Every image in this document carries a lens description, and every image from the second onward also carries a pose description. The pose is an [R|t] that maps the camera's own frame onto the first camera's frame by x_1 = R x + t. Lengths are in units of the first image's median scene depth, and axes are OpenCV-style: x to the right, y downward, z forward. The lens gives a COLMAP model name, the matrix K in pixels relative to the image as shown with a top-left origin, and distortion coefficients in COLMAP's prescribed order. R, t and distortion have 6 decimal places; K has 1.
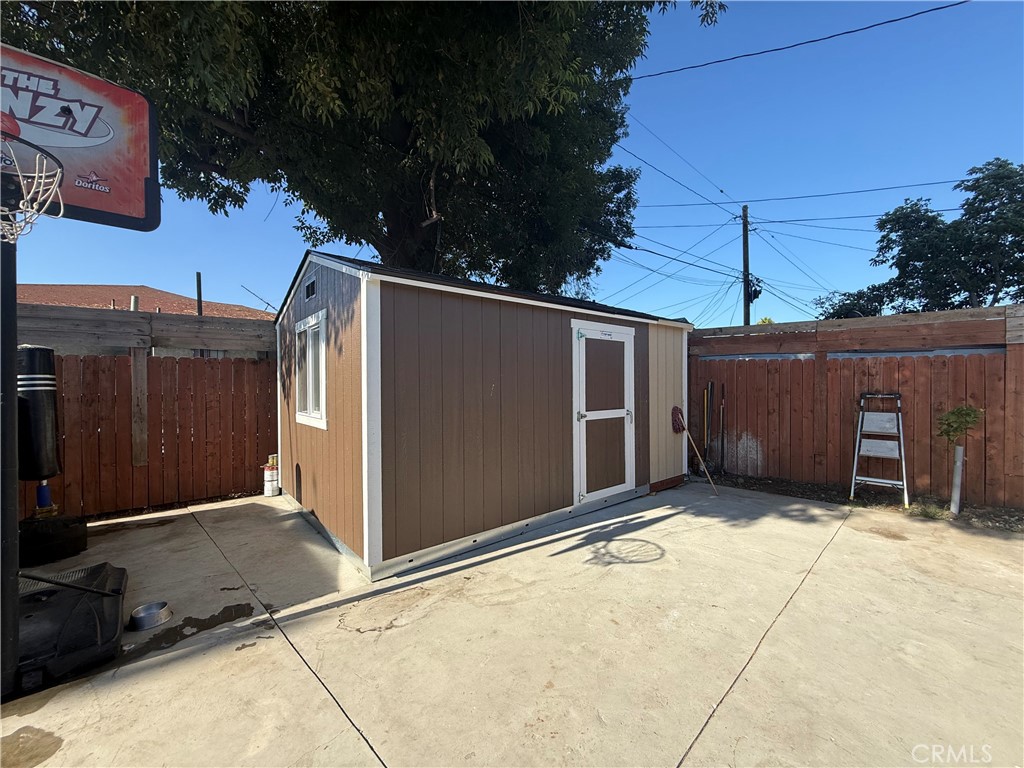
lens RADIAL K [[407.5, 0, 512.0], [0, 407.5, 383.3], [0, 0, 1]] dist [0.001333, -0.000160]
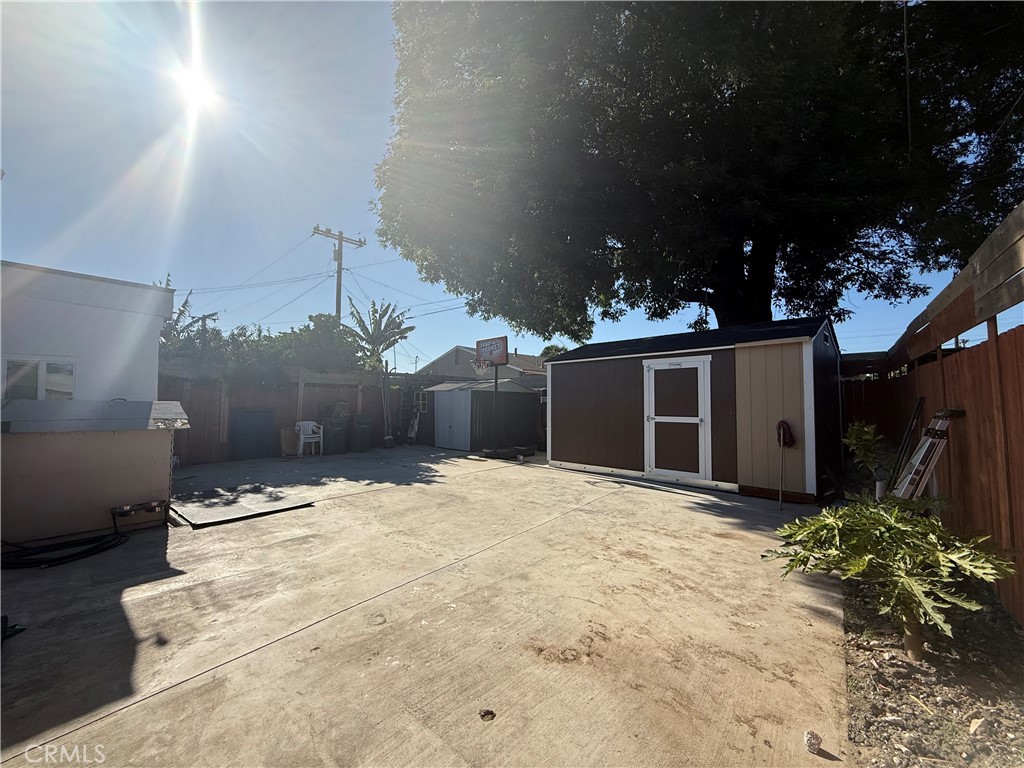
lens RADIAL K [[407.5, 0, 512.3], [0, 407.5, 381.3], [0, 0, 1]] dist [0.001333, -0.000160]
pose [[0.115302, -0.047292, -0.992204, 1.731099], [-0.002966, 0.998845, -0.047953, 0.011965], [0.993326, 0.008471, 0.115029, 0.269165]]
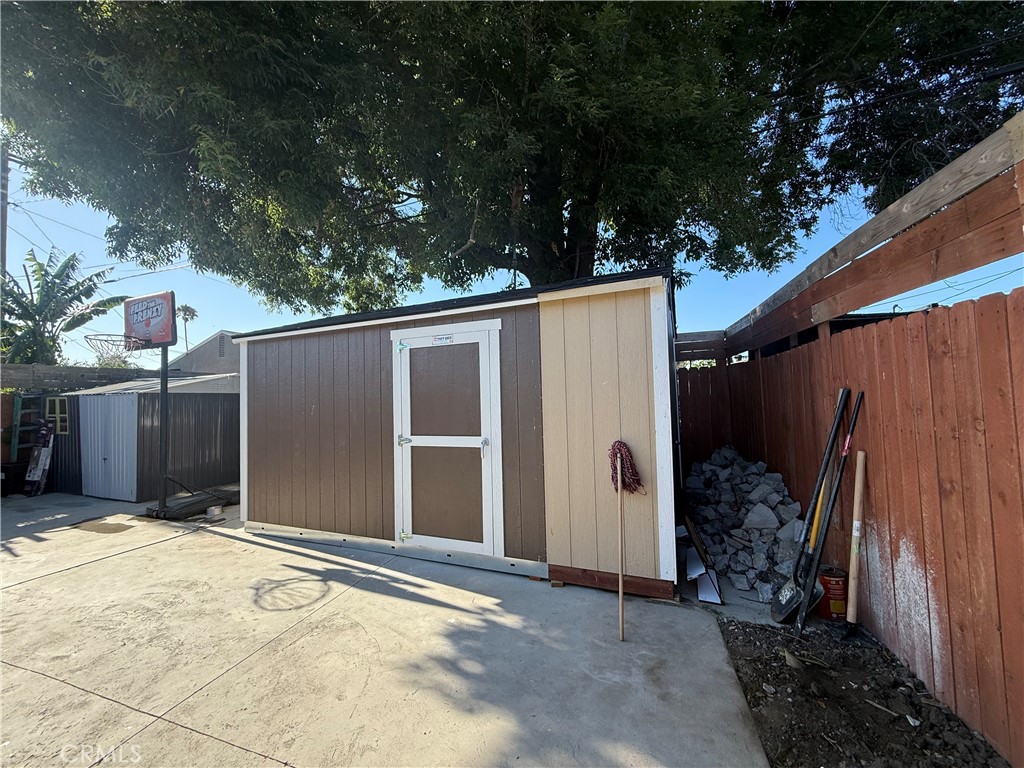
lens RADIAL K [[407.5, 0, 506.2], [0, 407.5, 380.8], [0, 0, 1]] dist [0.001333, -0.000160]
pose [[0.449548, -0.044723, -0.892136, 1.050043], [0.028408, 0.998956, -0.035763, -0.008440], [0.892804, -0.009266, 0.450349, 0.811605]]
